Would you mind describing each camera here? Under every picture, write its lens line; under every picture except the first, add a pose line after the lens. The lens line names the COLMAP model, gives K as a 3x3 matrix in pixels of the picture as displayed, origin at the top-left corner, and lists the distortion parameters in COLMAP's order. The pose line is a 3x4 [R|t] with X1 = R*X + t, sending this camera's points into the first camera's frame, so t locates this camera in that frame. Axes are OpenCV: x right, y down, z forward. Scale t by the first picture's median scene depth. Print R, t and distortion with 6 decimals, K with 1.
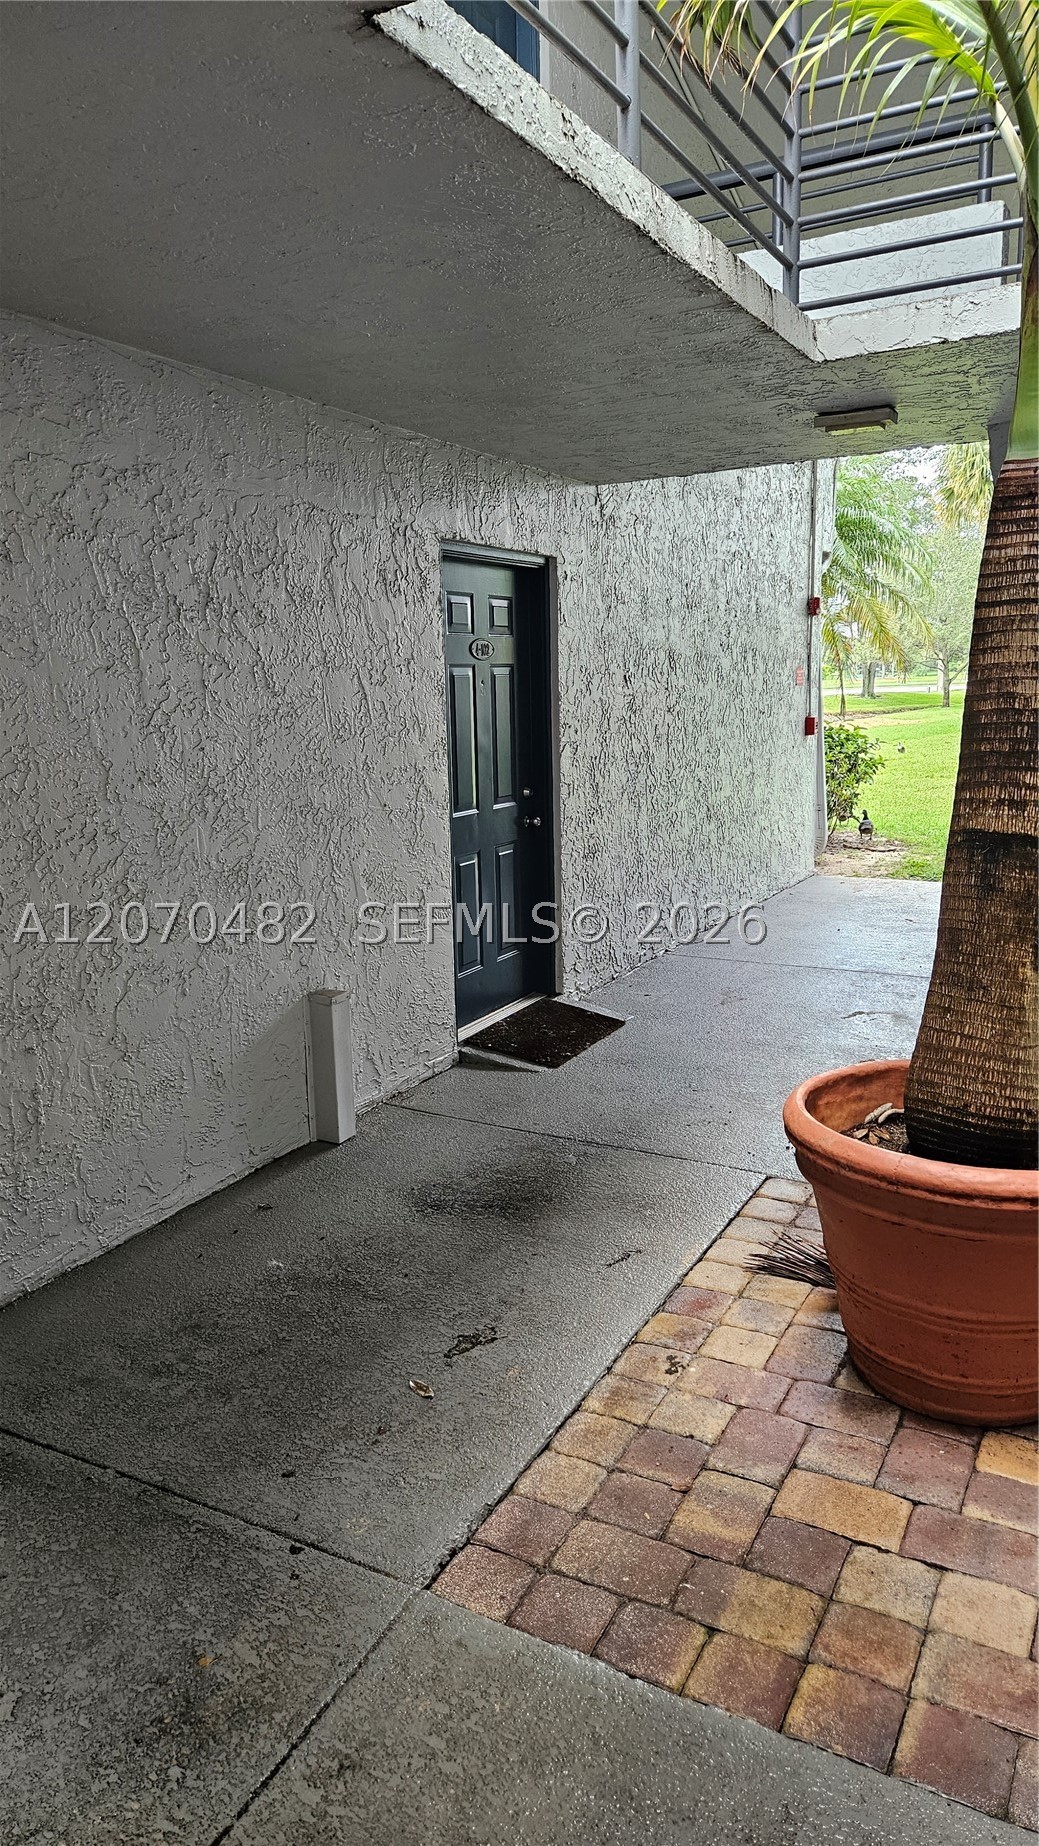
lens RADIAL K [[1244.3, 0, 519.5], [0, 1244.3, 923.0], [0, 0, 1]] dist [0.023417, -0.003559]
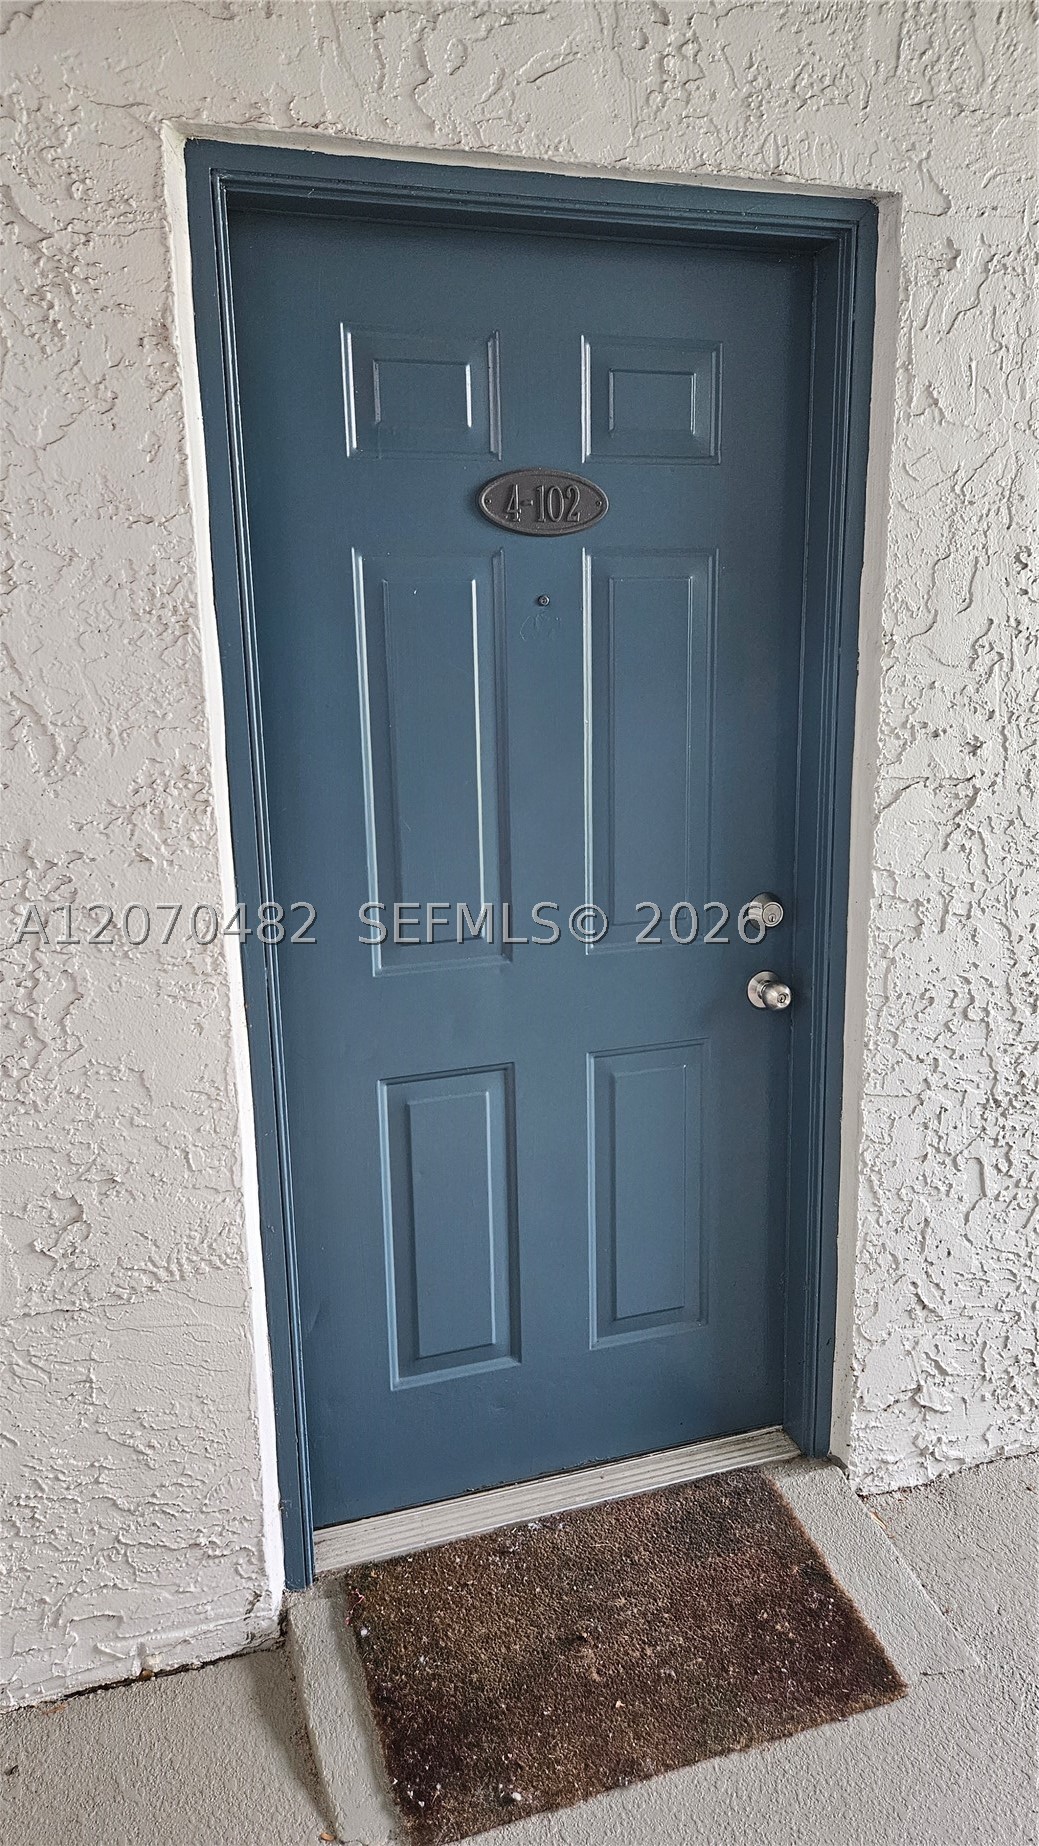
lens RADIAL K [[1244.3, 0, 519.5], [0, 1244.3, 923.0], [0, 0, 1]] dist [0.023417, -0.003559]
pose [[0.718302, 0.152632, -0.678782, 0.211181], [-0.125063, 0.988073, 0.089835, -0.133600], [0.684399, 0.020362, 0.728824, 0.735989]]
